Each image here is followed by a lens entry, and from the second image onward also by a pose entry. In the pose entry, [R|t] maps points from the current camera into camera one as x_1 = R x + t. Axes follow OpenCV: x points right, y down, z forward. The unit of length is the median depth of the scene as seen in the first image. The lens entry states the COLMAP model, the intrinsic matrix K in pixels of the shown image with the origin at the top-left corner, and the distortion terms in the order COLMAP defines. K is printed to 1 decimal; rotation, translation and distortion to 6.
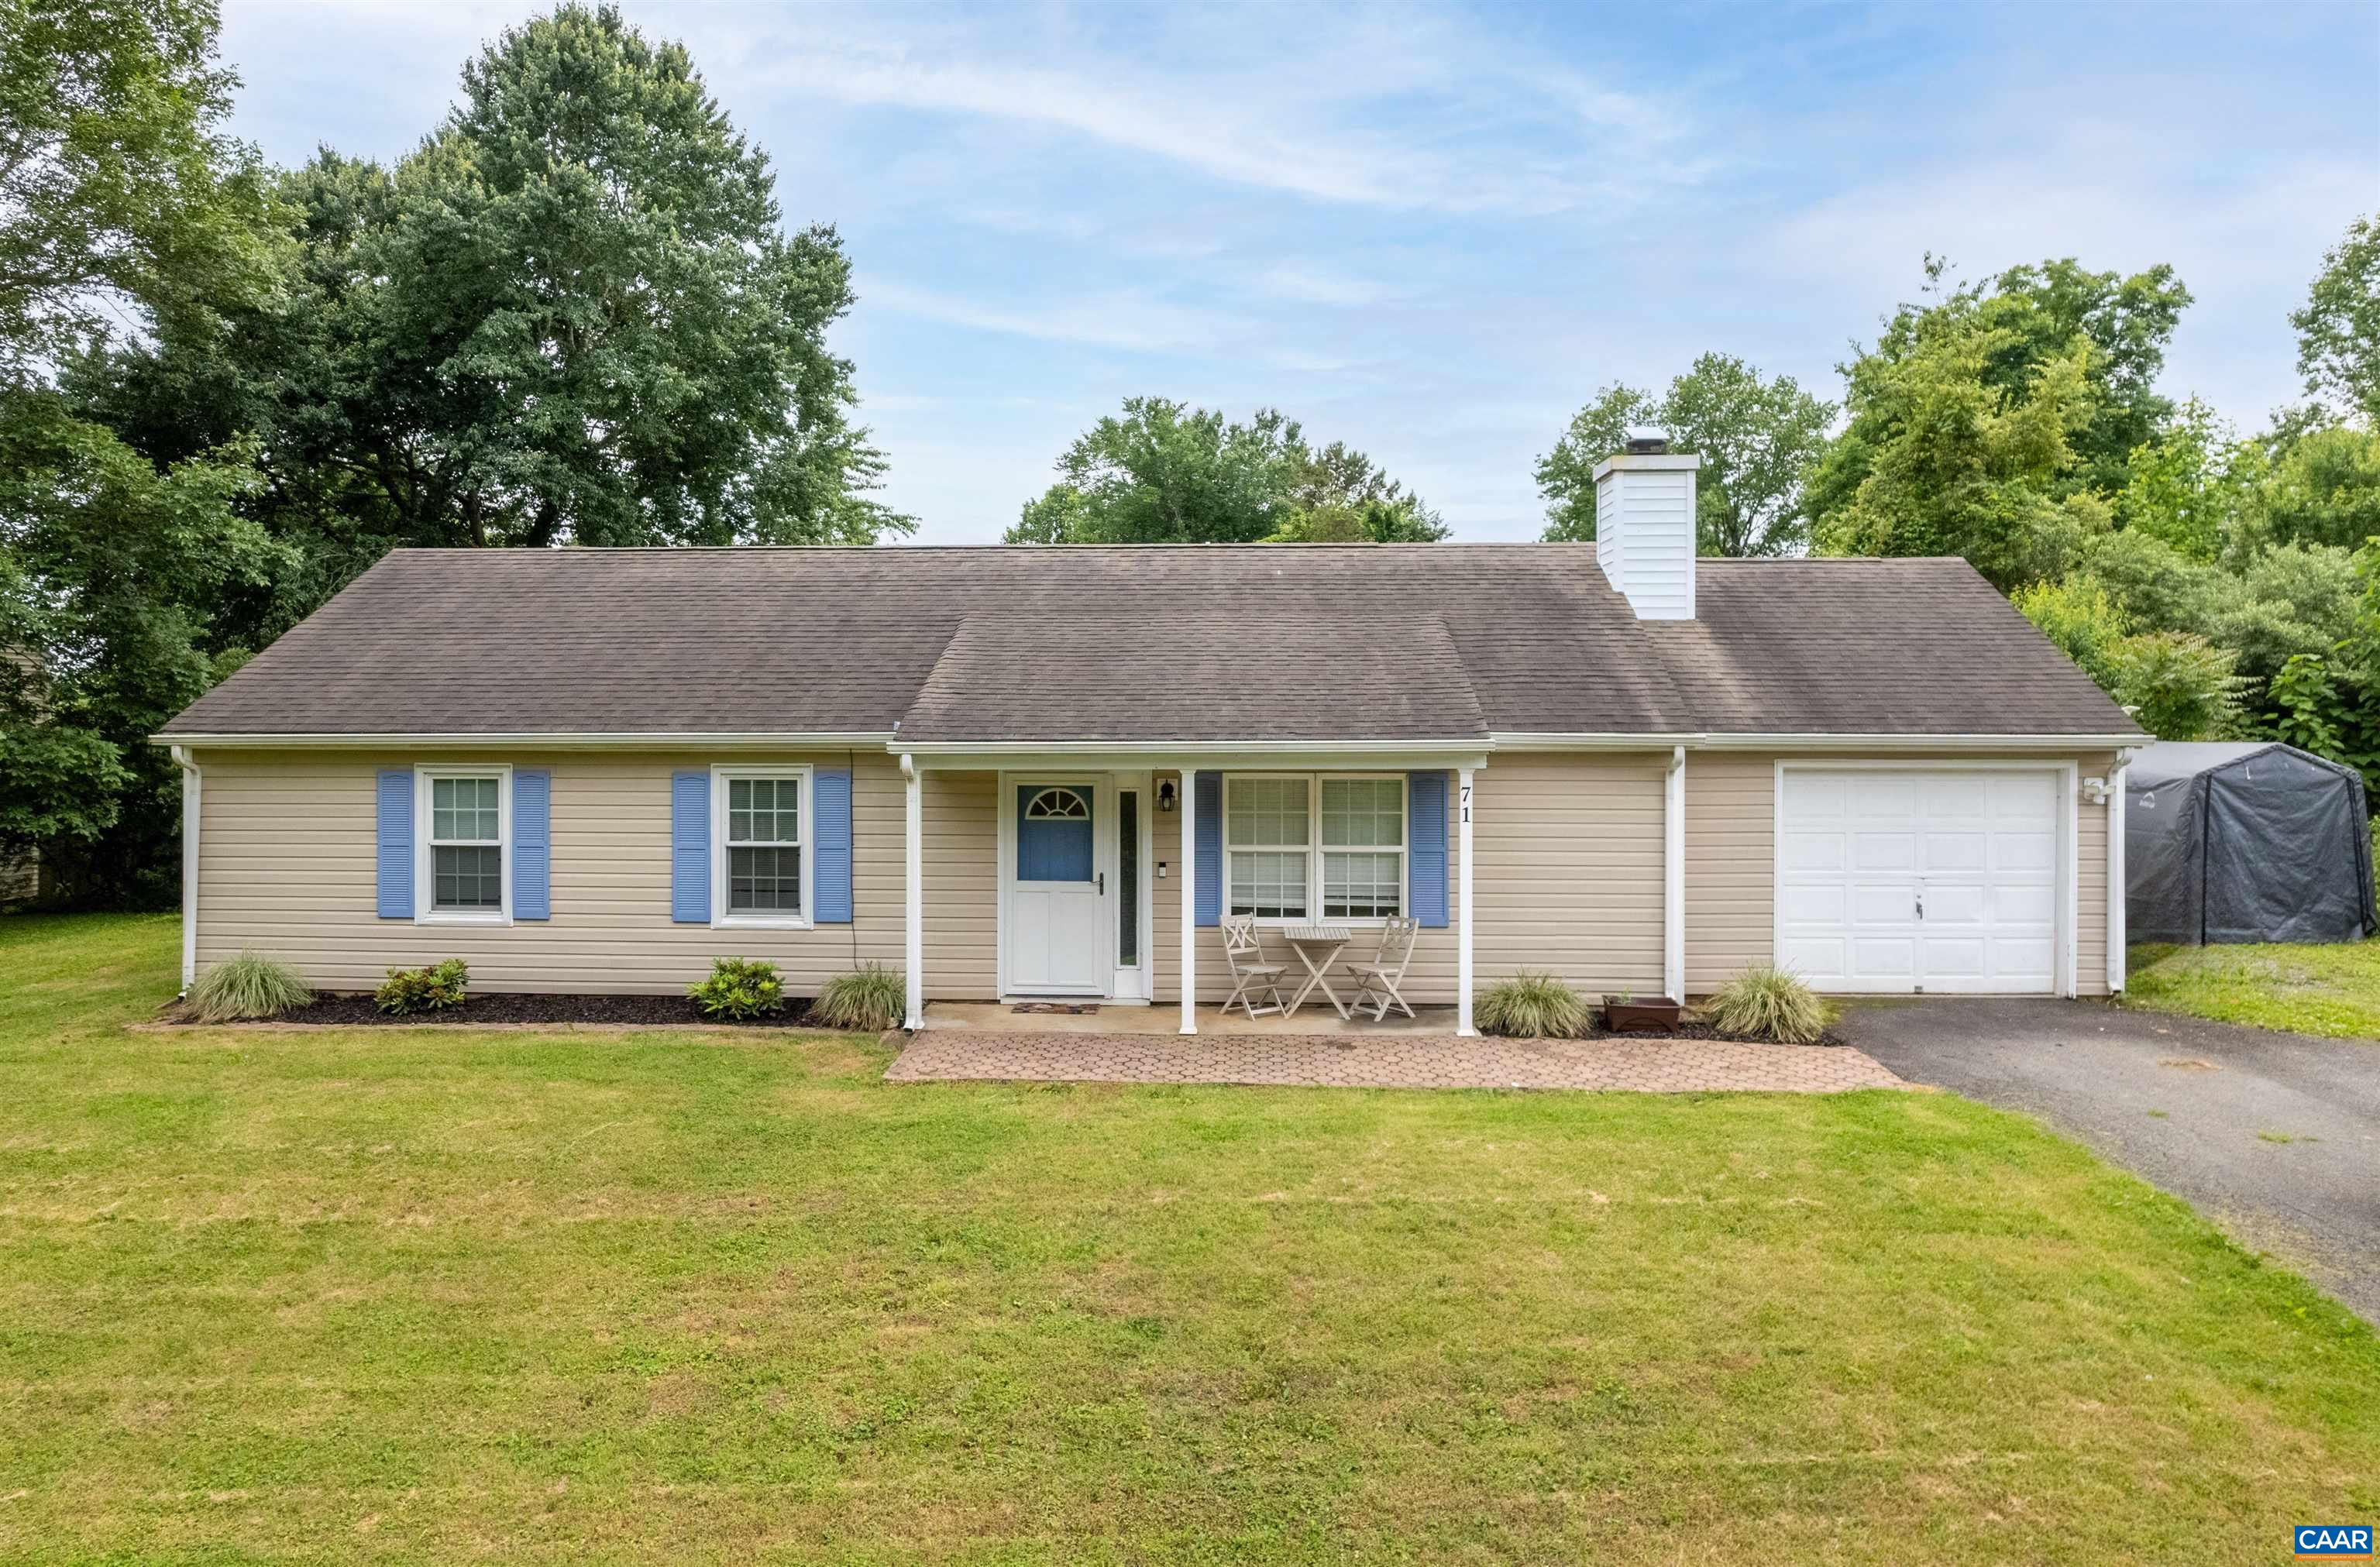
lens RADIAL K [[1463.8, 0, 1202.2], [0, 1463.8, 760.7], [0, 0, 1]] dist [-0.048720, 0.029040]
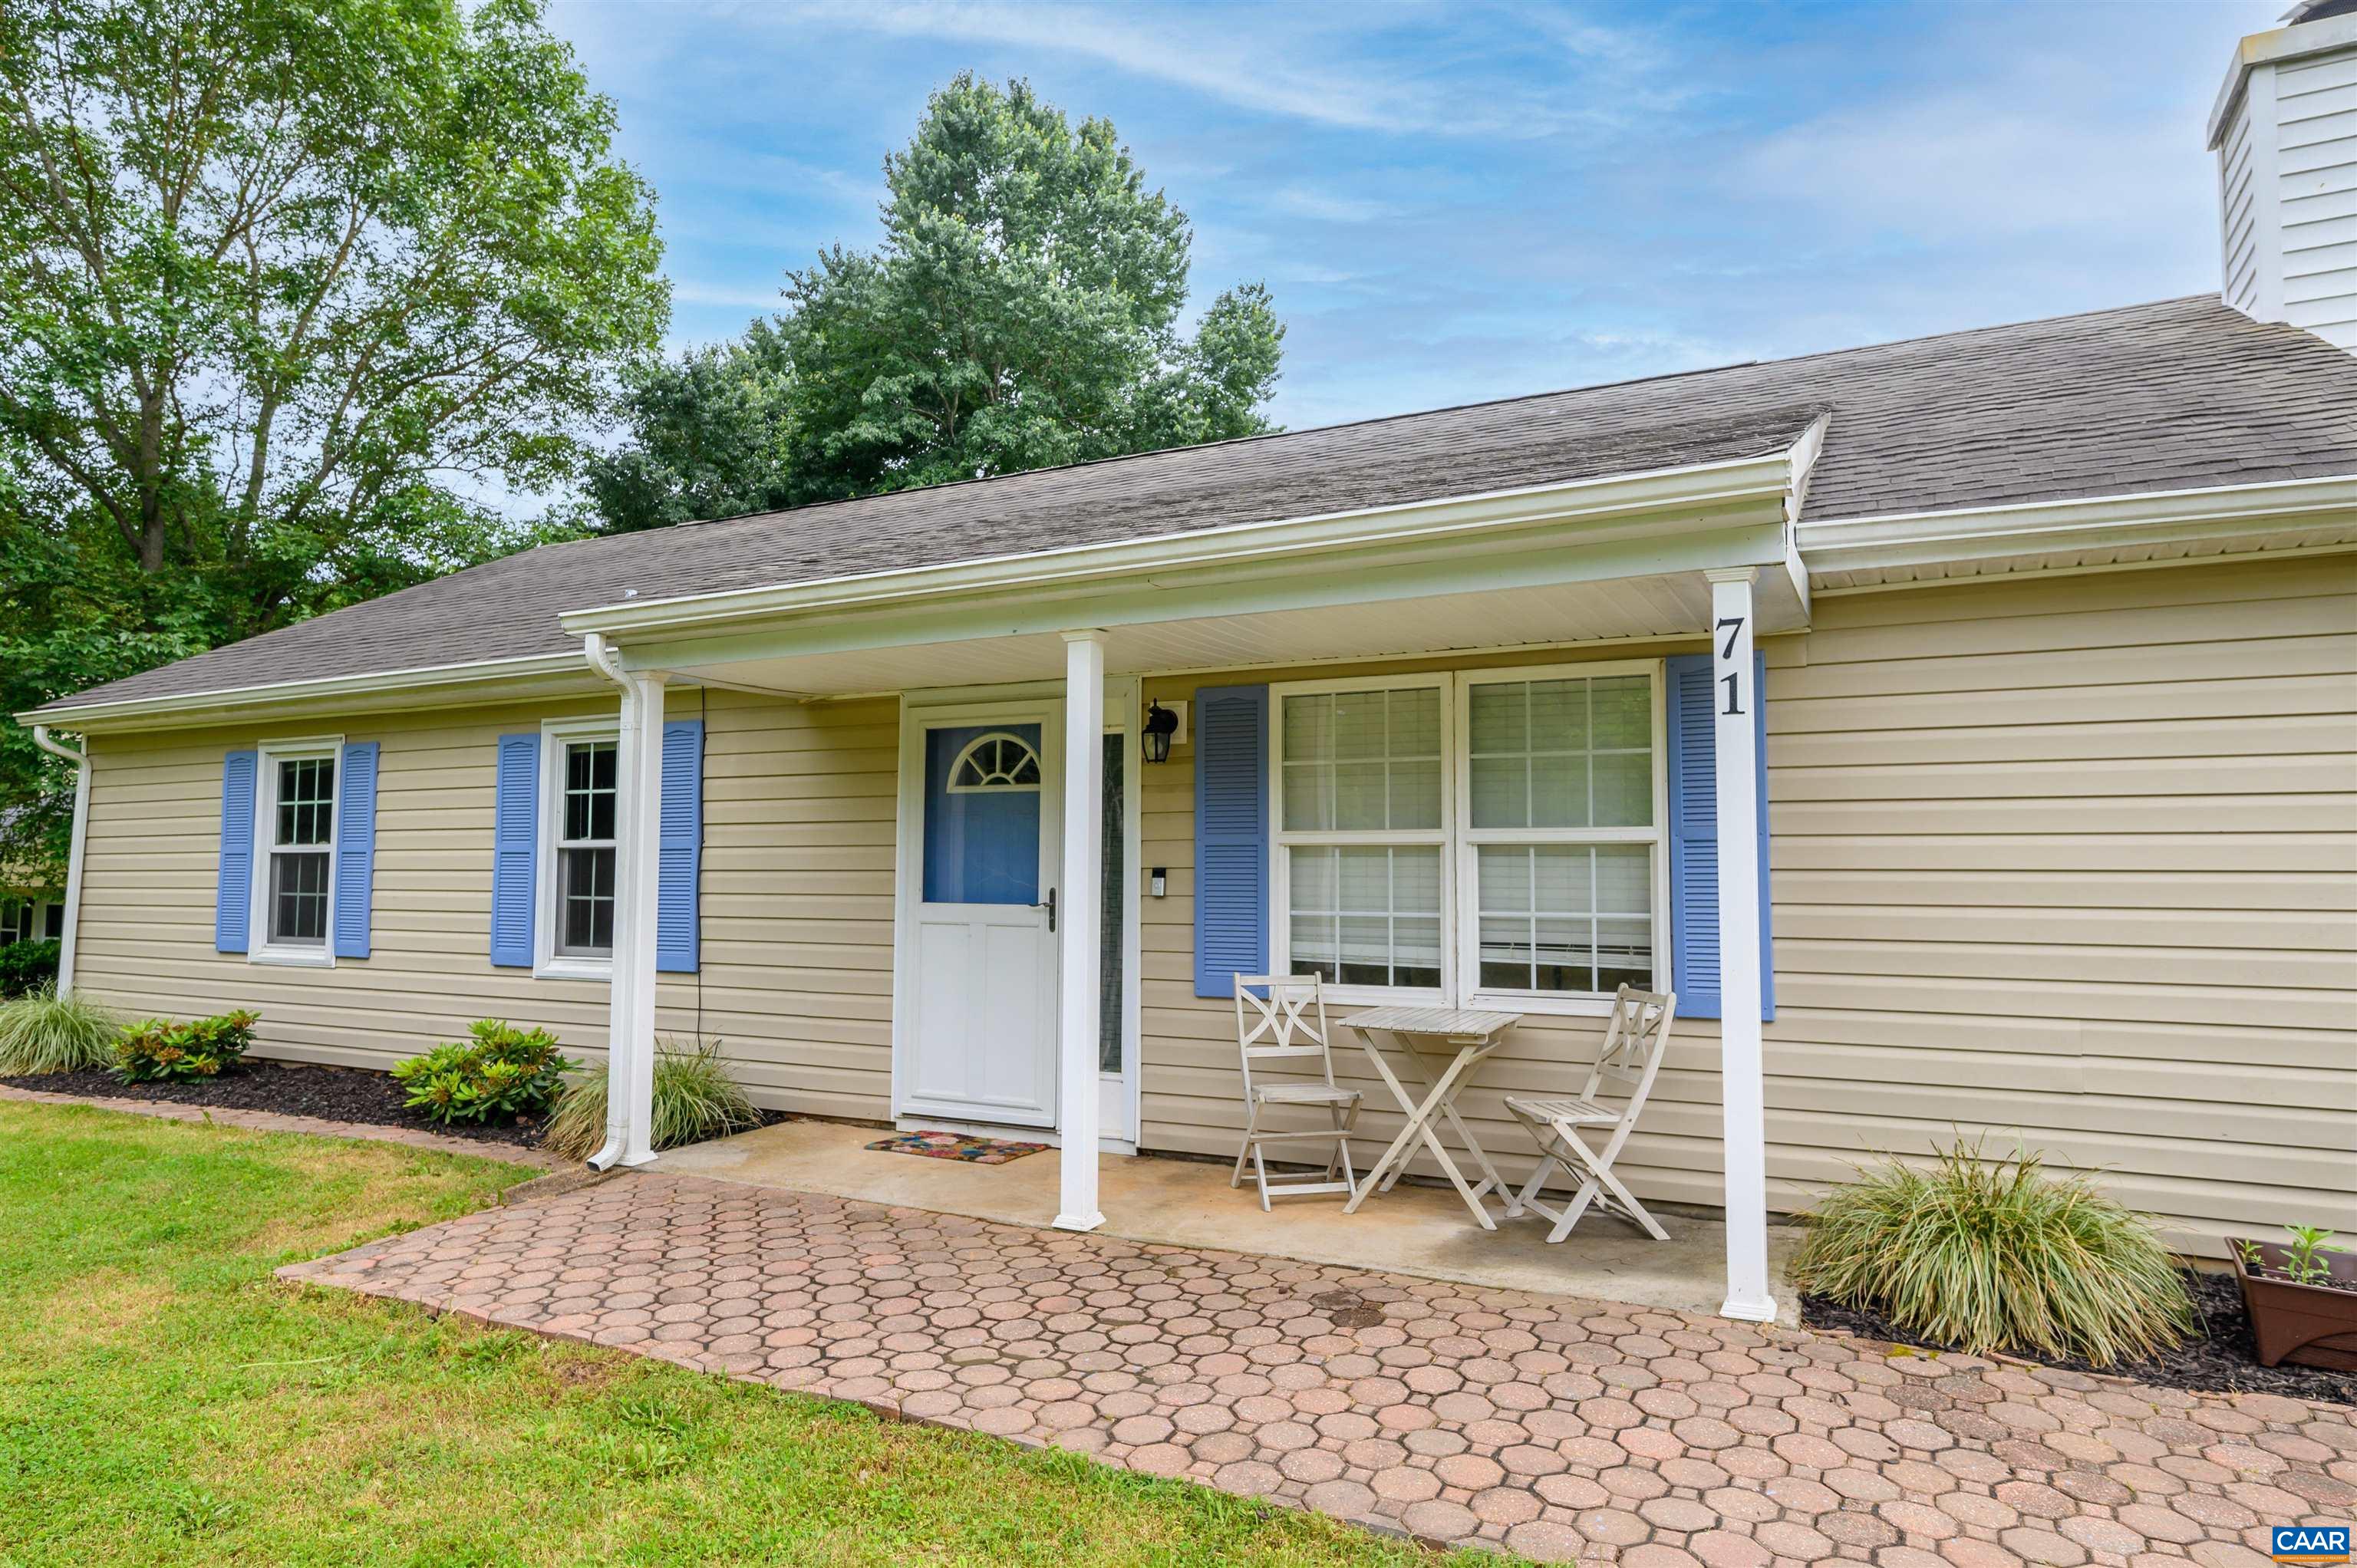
lens RADIAL K [[1349.0, 0, 1222.6], [0, 1349.0, 812.8], [0, 0, 1]] dist [-0.038800, 0.022378]
pose [[0.915566, -0.020457, -0.401648, 0.177989], [-0.004651, 0.998100, -0.061437, 0.078593], [0.402142, 0.058118, 0.913731, 0.585961]]
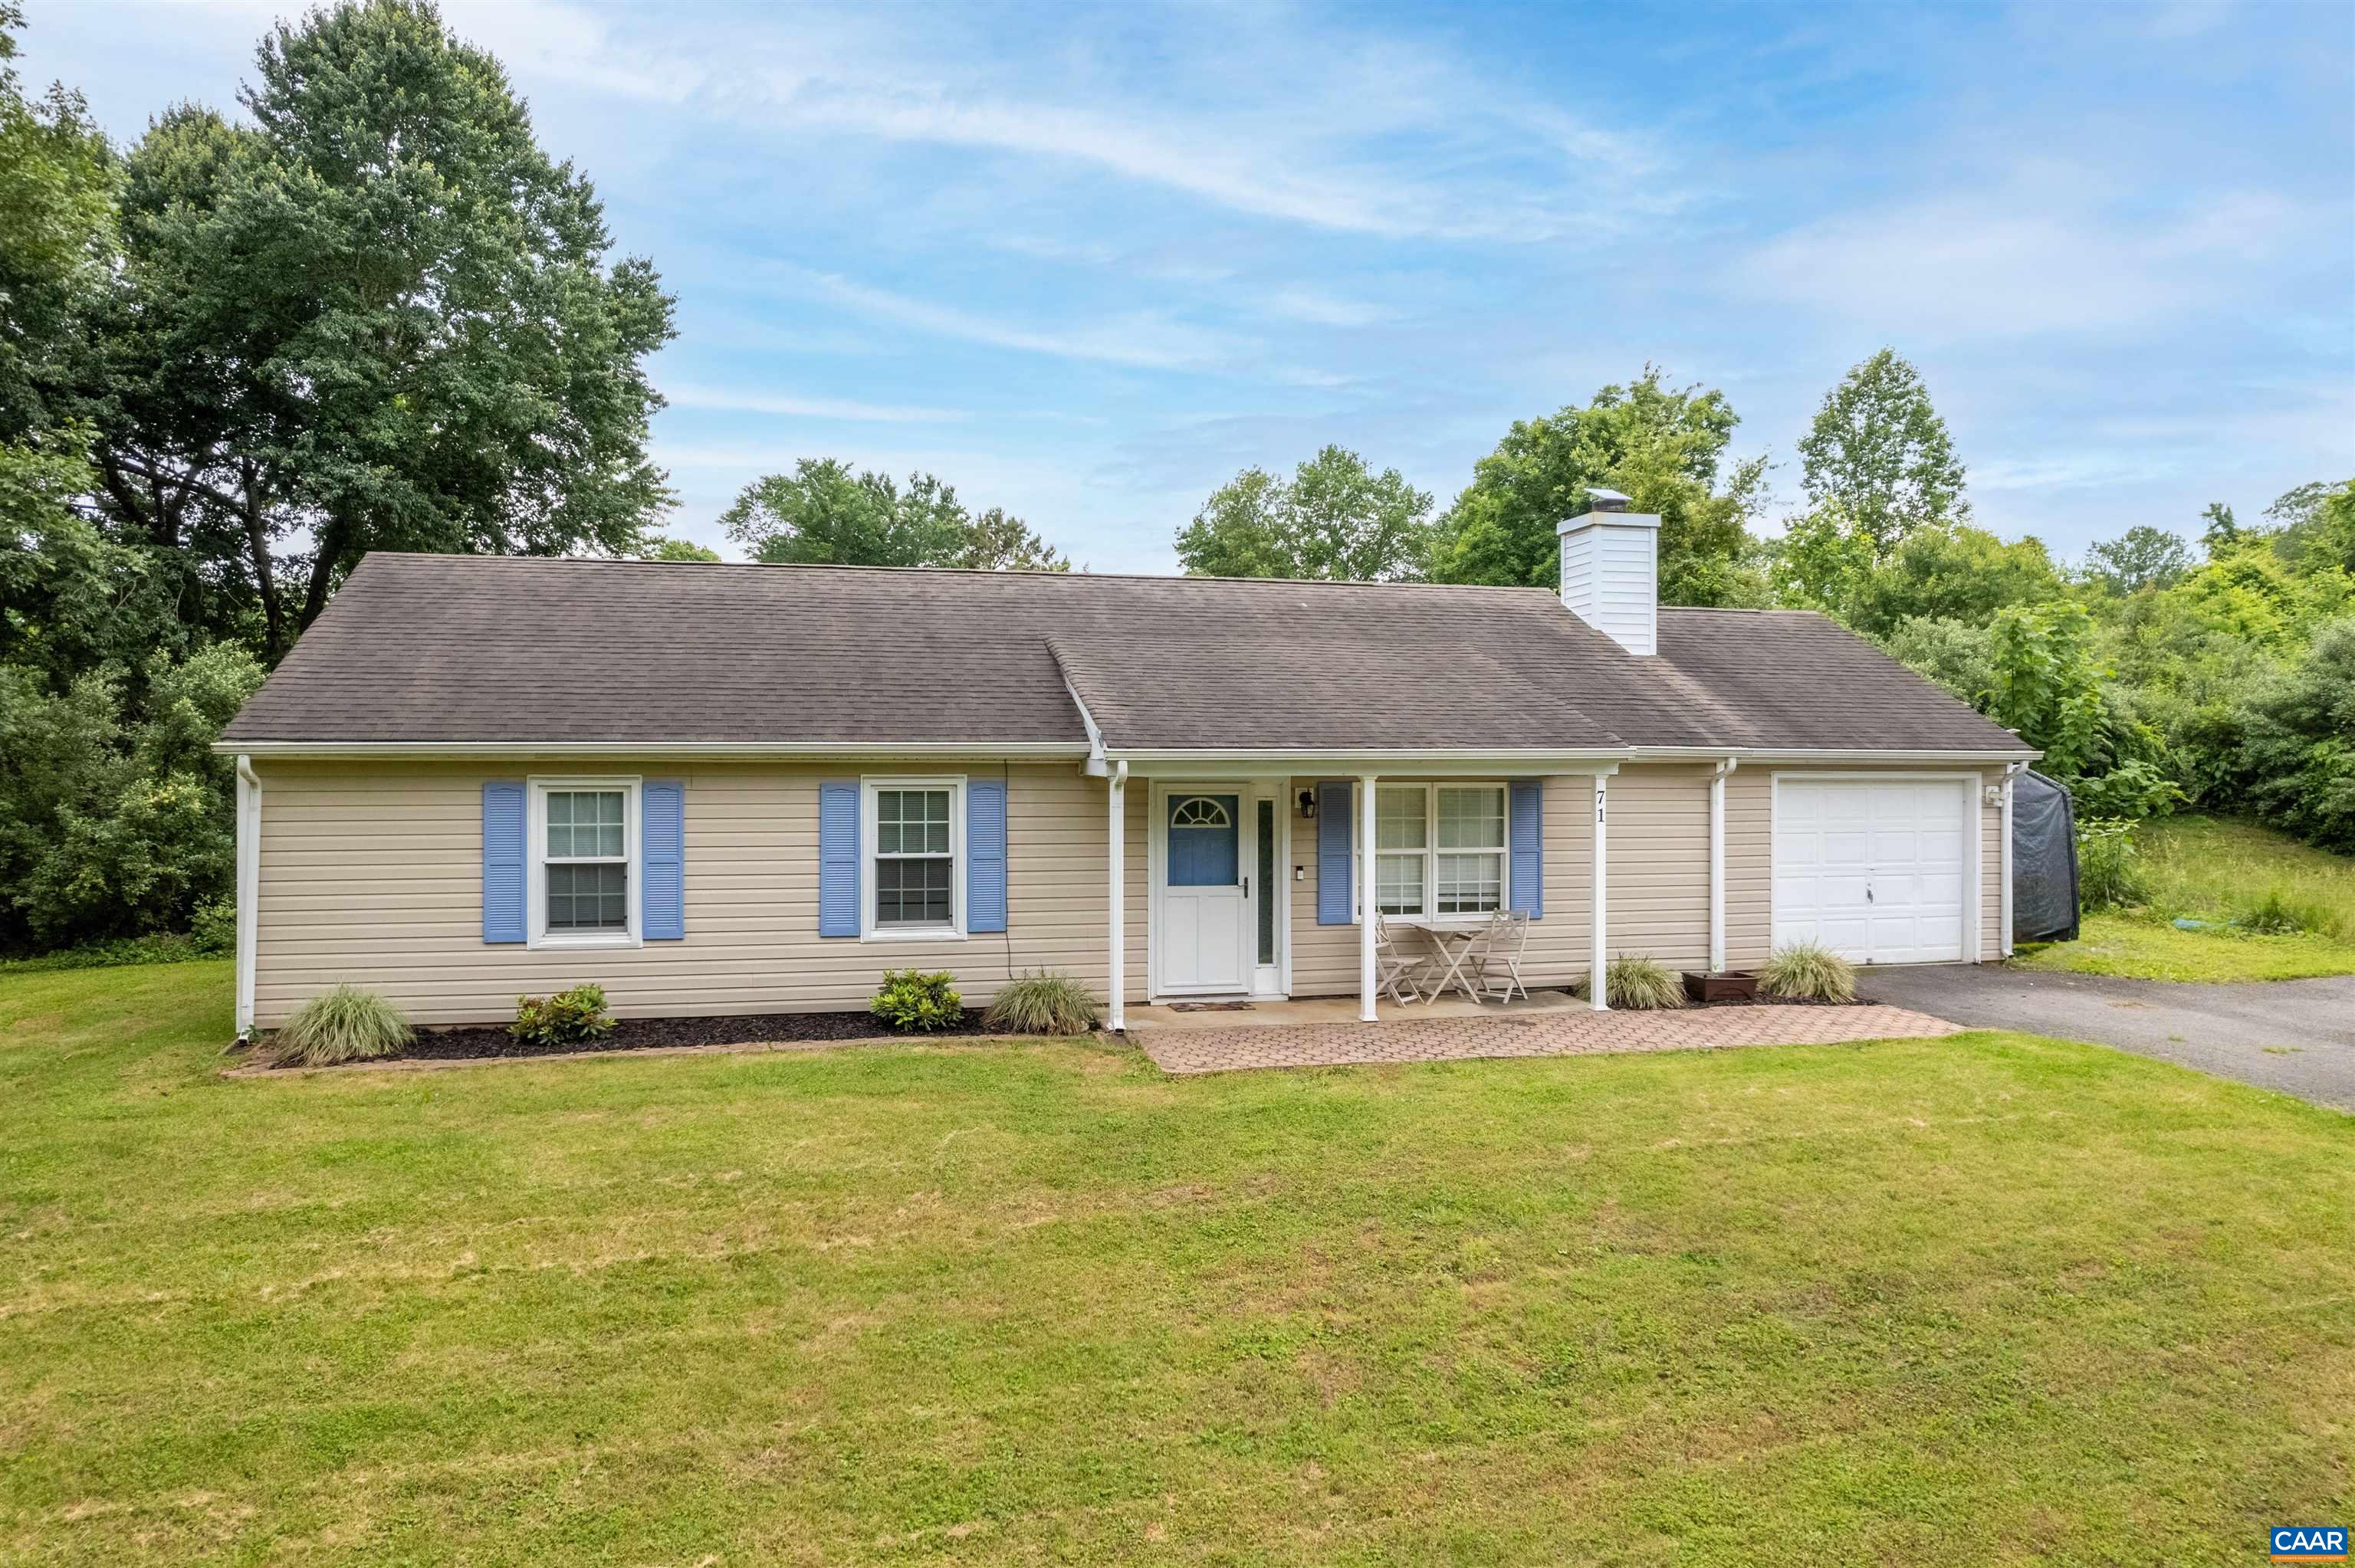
lens RADIAL K [[1347.8, 0, 1186.0], [0, 1347.8, 797.0], [0, 0, 1]] dist [-0.038800, 0.022378]
pose [[0.967039, -0.005280, 0.254575, -0.358205], [0.006973, 0.999959, -0.005748, 0.023960], [-0.254534, 0.007334, 0.967036, 0.065814]]
